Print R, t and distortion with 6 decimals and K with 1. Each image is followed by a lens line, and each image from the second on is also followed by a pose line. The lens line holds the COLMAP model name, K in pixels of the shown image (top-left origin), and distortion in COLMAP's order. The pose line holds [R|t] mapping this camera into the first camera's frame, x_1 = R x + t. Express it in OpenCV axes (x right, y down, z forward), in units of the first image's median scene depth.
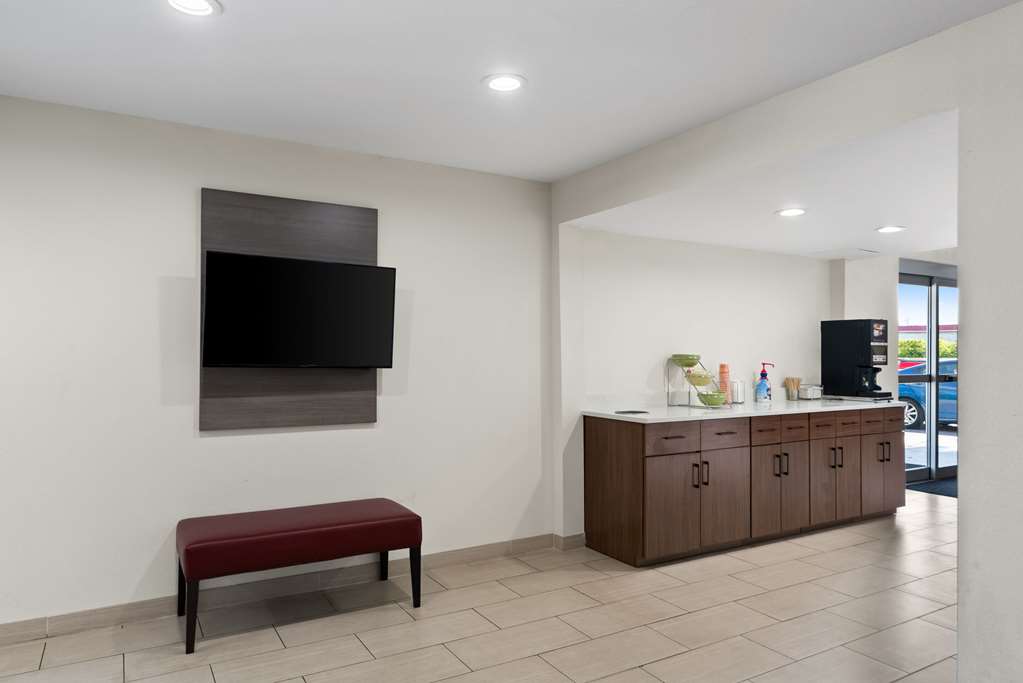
lens RADIAL K [[689.3, 0, 512.8], [0, 689.3, 342.6], [0, 0, 1]] dist [0.022893, -0.000403]
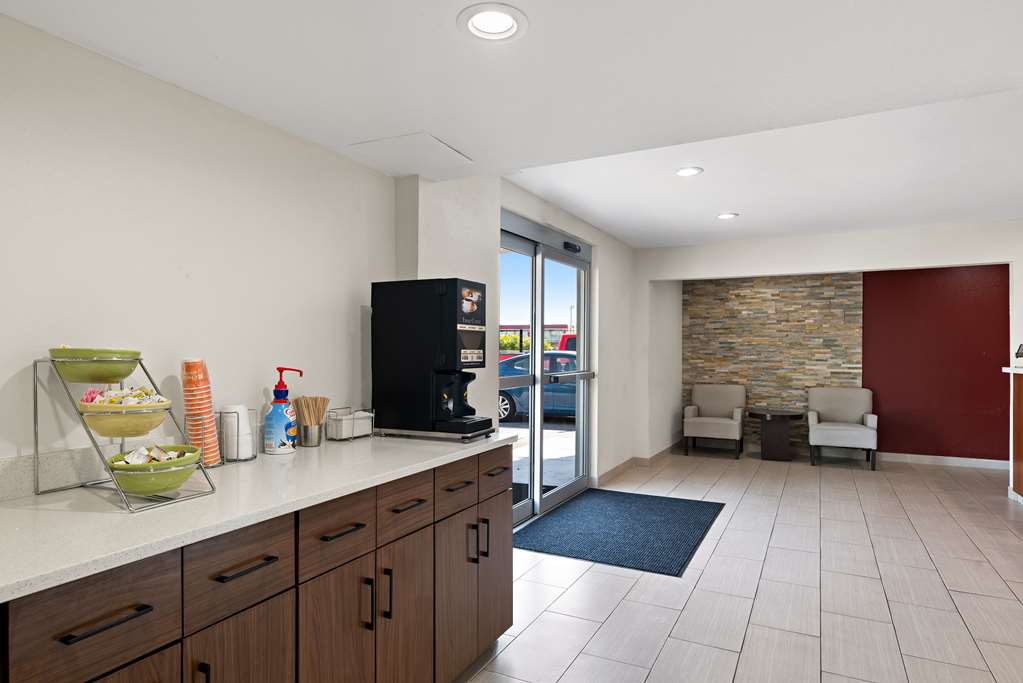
lens RADIAL K [[601.0, 0, 512.6], [0, 601.0, 344.5], [0, 0, 1]] dist [0.001466, 0.000038]
pose [[0.856293, -0.000802, 0.516490, 0.321536], [-0.003996, 0.999959, 0.008178, 0.010762], [-0.516475, -0.009067, 0.856254, 0.598073]]
